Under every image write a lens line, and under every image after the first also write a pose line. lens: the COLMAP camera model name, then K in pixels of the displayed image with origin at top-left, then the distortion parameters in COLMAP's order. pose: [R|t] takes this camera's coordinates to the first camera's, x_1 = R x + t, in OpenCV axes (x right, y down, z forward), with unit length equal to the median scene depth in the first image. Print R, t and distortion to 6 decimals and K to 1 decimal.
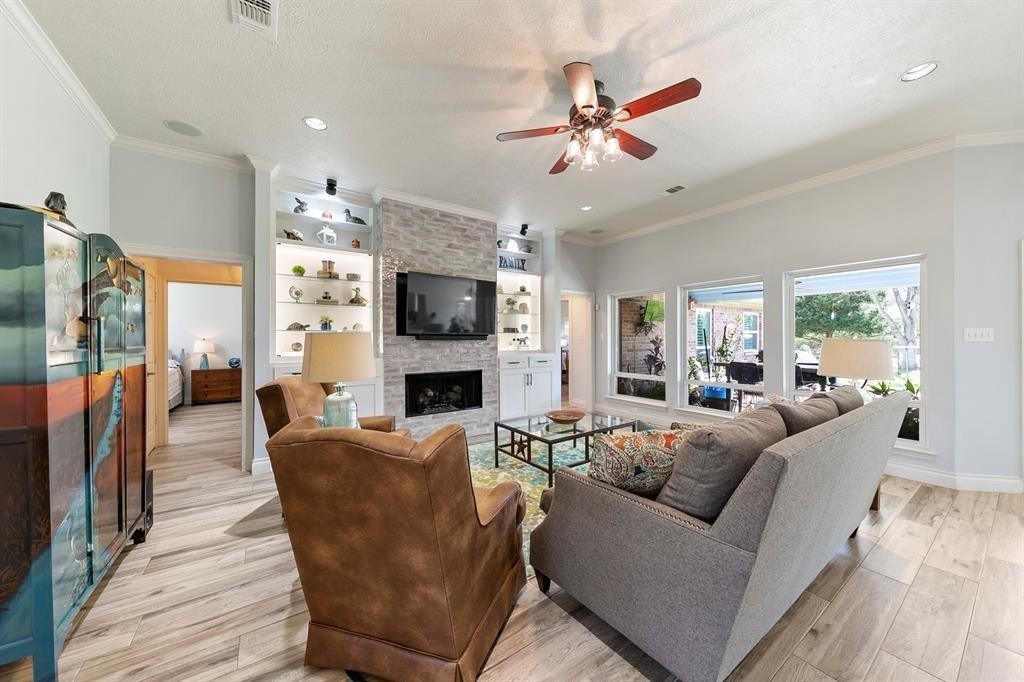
lens RADIAL K [[356.0, 0, 511.0], [0, 356.0, 339.8], [0, 0, 1]] dist [-0.000002, -0.000130]
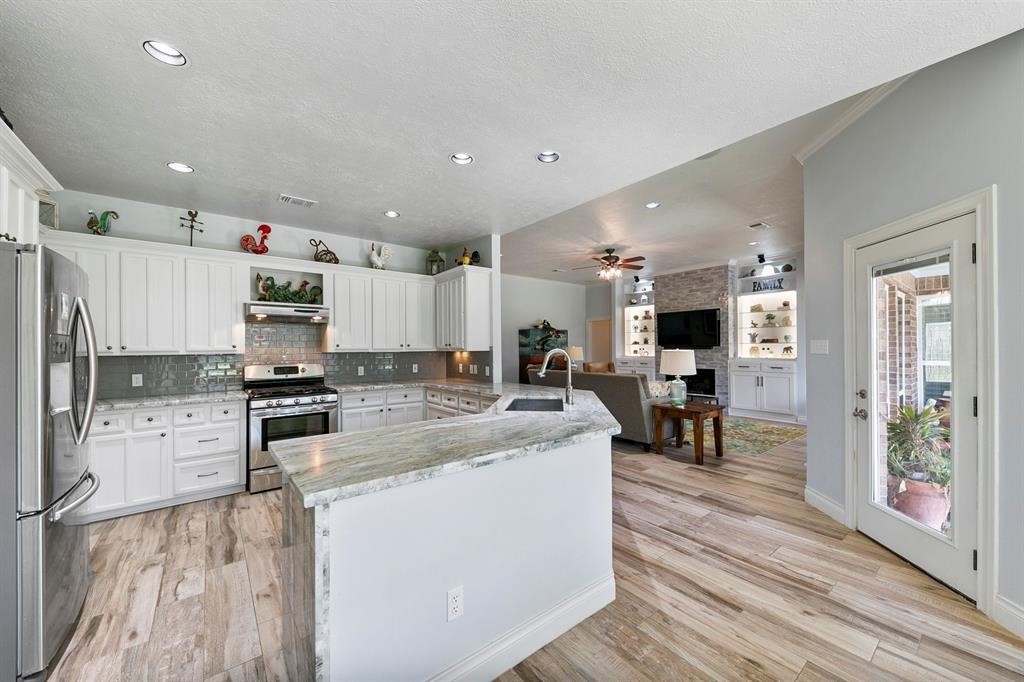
lens RADIAL K [[382.5, 0, 511.8], [0, 382.5, 346.6], [0, 0, 1]] dist [0.009842, -0.000159]
pose [[0.066522, -0.002851, -0.997781, 1.428936], [0.002736, 0.999993, -0.002675, -0.007688], [0.997781, -0.002552, 0.066529, 0.062897]]
